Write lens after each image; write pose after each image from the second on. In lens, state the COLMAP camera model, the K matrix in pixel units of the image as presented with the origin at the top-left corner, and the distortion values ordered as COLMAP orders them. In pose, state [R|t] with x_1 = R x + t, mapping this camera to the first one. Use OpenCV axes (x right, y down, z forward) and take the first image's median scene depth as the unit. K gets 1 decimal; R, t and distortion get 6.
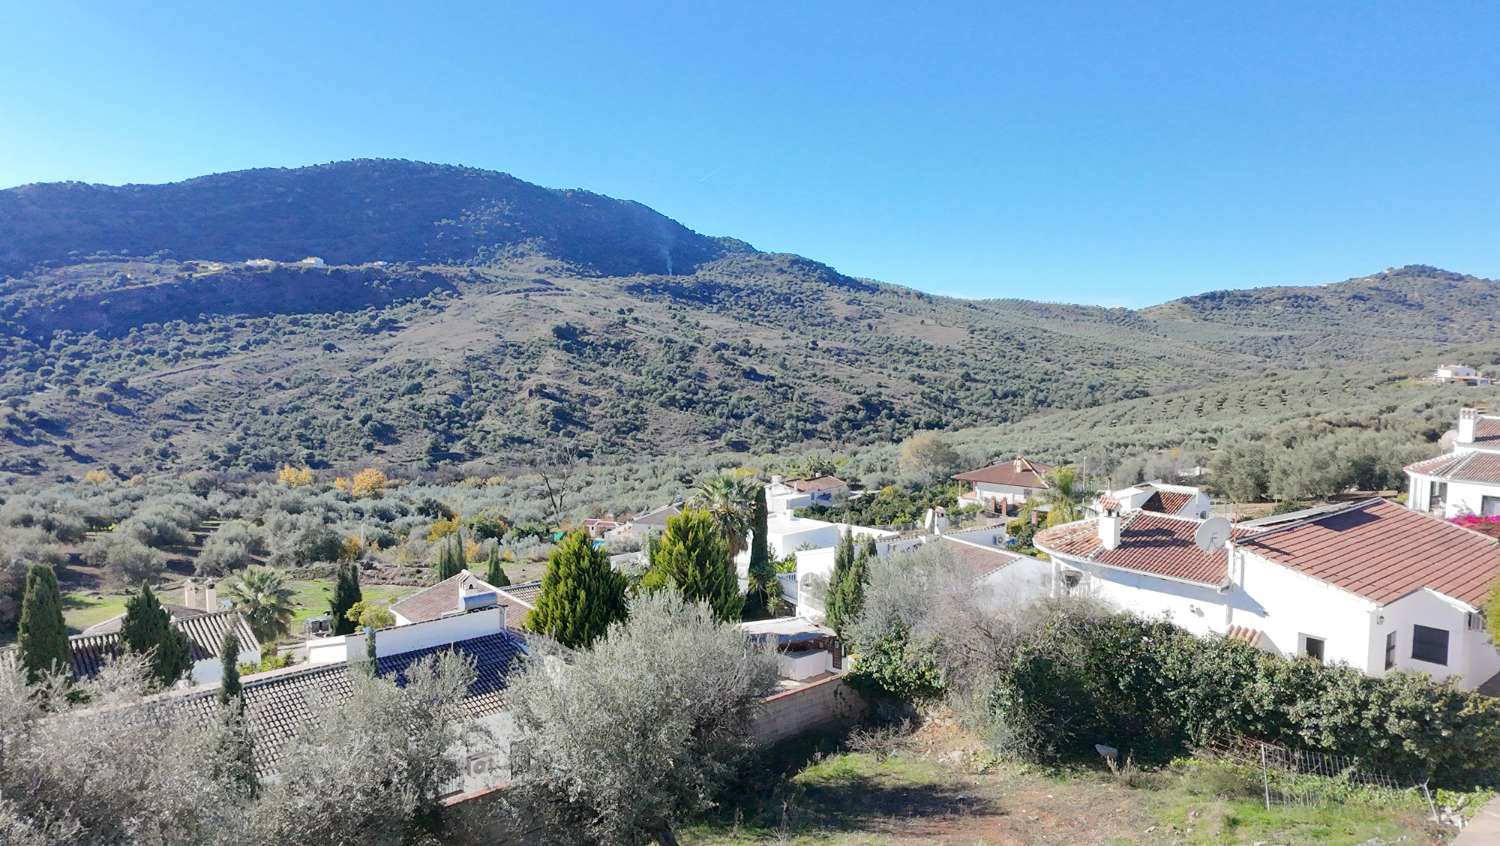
lens RADIAL K [[958.7, 0, 755.6], [0, 958.7, 429.4], [0, 0, 1]] dist [0.005042, -0.003649]
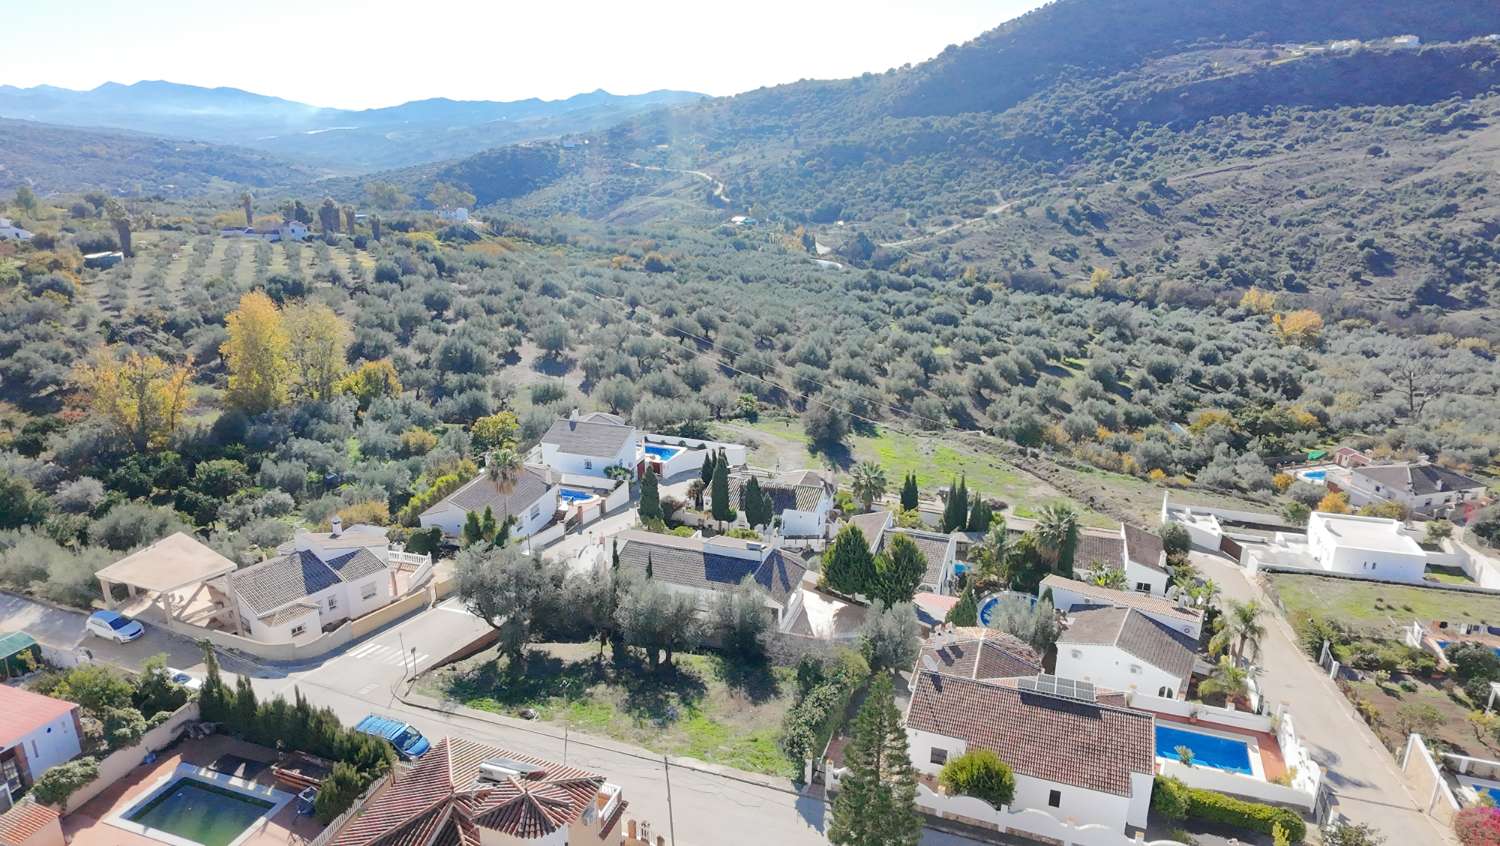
lens RADIAL K [[958.7, 0, 754.7], [0, 958.7, 425.8], [0, 0, 1]] dist [0.005042, -0.003649]
pose [[0.509809, 0.278797, -0.813859, 0.095873], [-0.080640, 0.957353, 0.277439, -0.047560], [0.856500, -0.075811, 0.510549, -0.012757]]
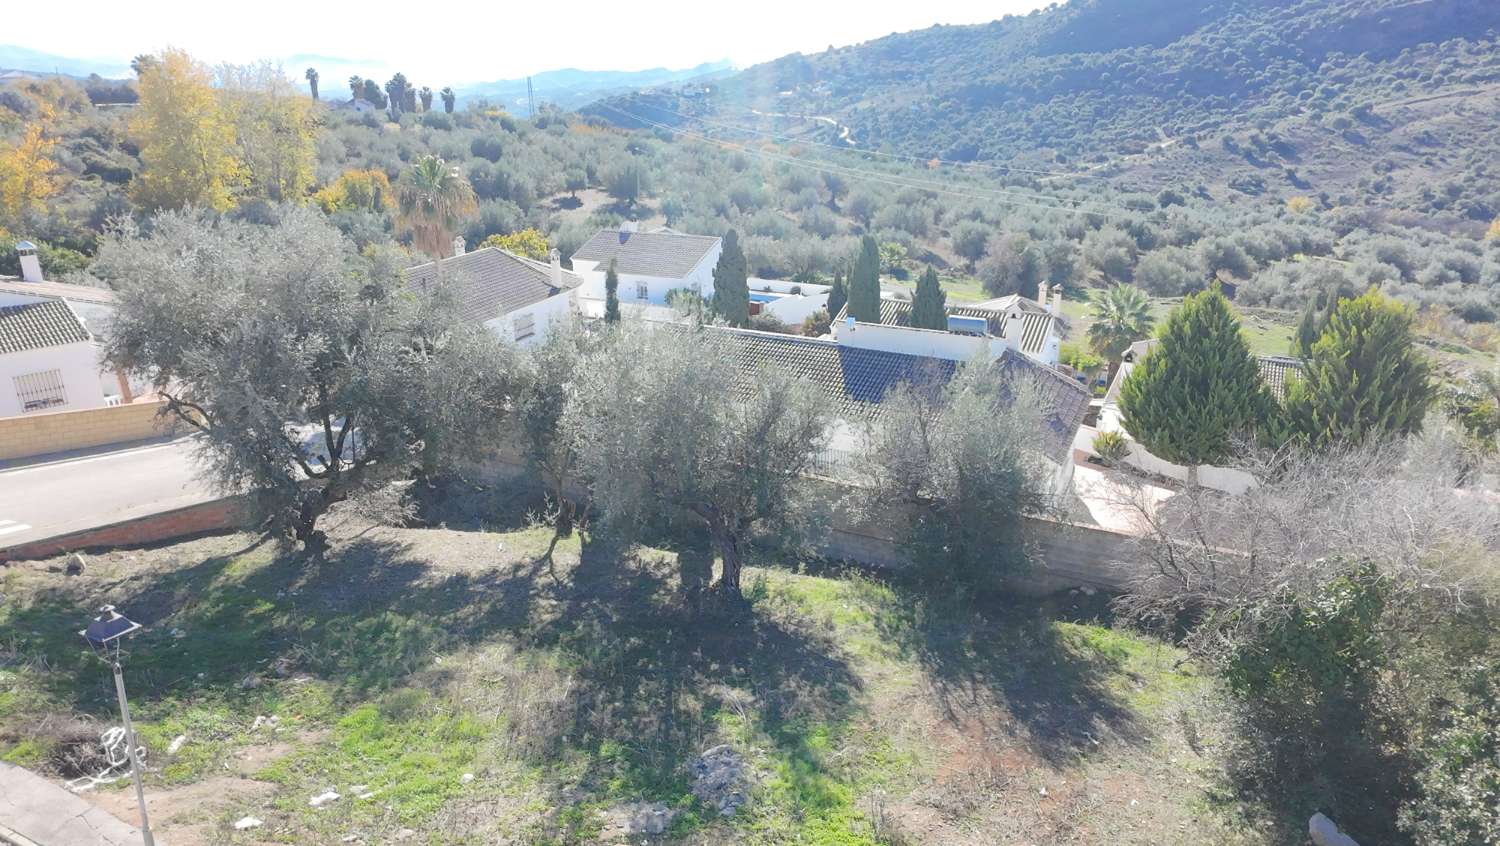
lens RADIAL K [[958.7, 0, 756.1], [0, 958.7, 429.4], [0, 0, 1]] dist [0.005042, -0.003649]
pose [[0.401456, 0.321342, -0.857655, 0.028203], [-0.079702, 0.945134, 0.316811, -0.000583], [0.912404, -0.058829, 0.405041, 0.024942]]
